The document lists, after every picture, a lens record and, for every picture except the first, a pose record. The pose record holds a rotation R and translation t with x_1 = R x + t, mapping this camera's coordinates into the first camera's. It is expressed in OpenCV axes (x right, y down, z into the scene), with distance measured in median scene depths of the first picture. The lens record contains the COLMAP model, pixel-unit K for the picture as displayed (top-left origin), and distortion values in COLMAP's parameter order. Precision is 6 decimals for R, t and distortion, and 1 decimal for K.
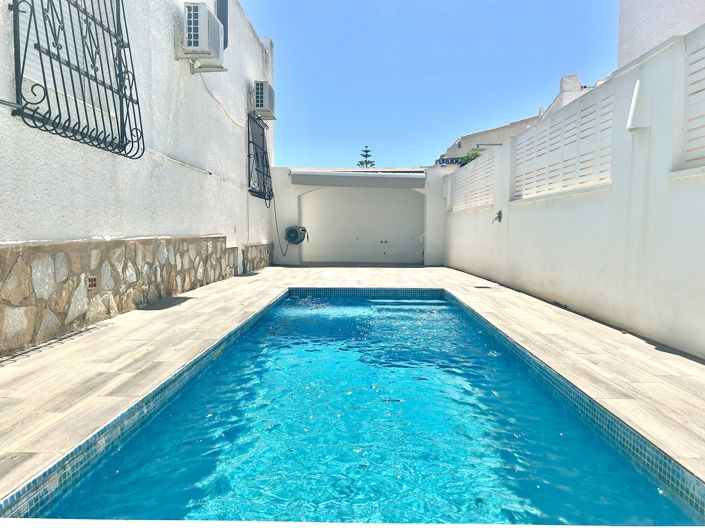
lens RADIAL K [[529.9, 0, 350.9], [0, 529.9, 266.7], [0, 0, 1]] dist [0.003977, -0.011036]
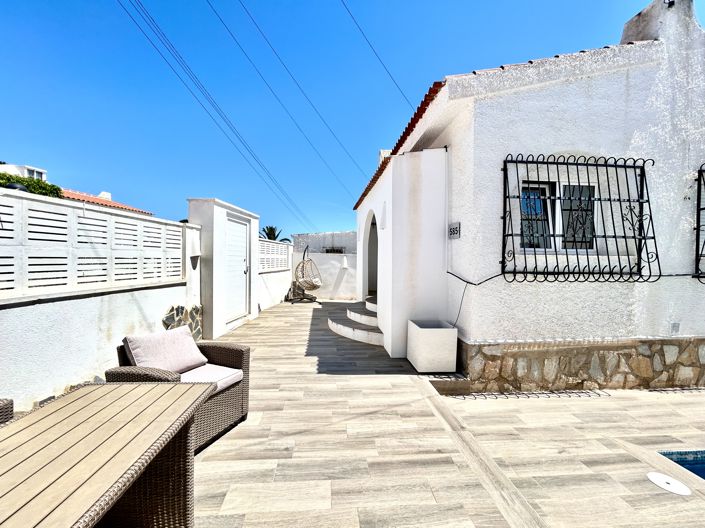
lens RADIAL K [[284.3, 0, 351.9], [0, 284.3, 264.7], [0, 0, 1]] dist [-0.000043, 0.000417]
pose [[0.108670, 0.019643, -0.993884, 0.238477], [-0.075385, 0.997089, 0.011464, -0.161944], [0.991215, 0.073678, 0.109835, -0.334443]]
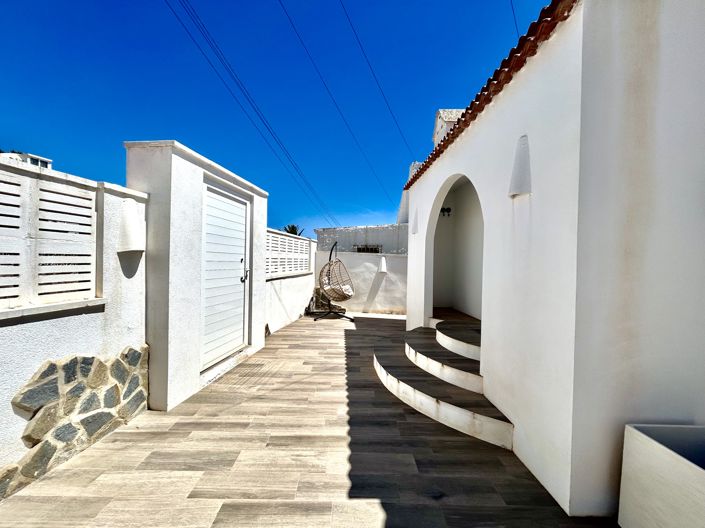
lens RADIAL K [[284.3, 0, 350.0], [0, 284.3, 264.0], [0, 0, 1]] dist [-0.000043, 0.000417]
pose [[0.028823, 0.013857, -0.999488, -0.252952], [-0.088165, 0.996042, 0.011267, -0.157040], [0.995689, 0.087795, 0.029931, -0.391198]]
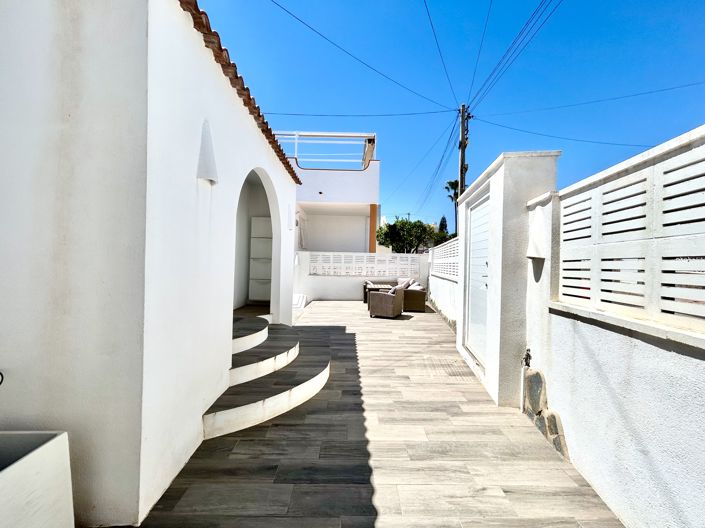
lens RADIAL K [[284.3, 0, 353.3], [0, 284.3, 265.2], [0, 0, 1]] dist [-0.000043, 0.000417]
pose [[-0.026124, -0.011583, 0.999592, -1.652668], [0.065202, 0.997784, 0.013266, -0.154683], [-0.997530, 0.065522, -0.025311, -0.340944]]
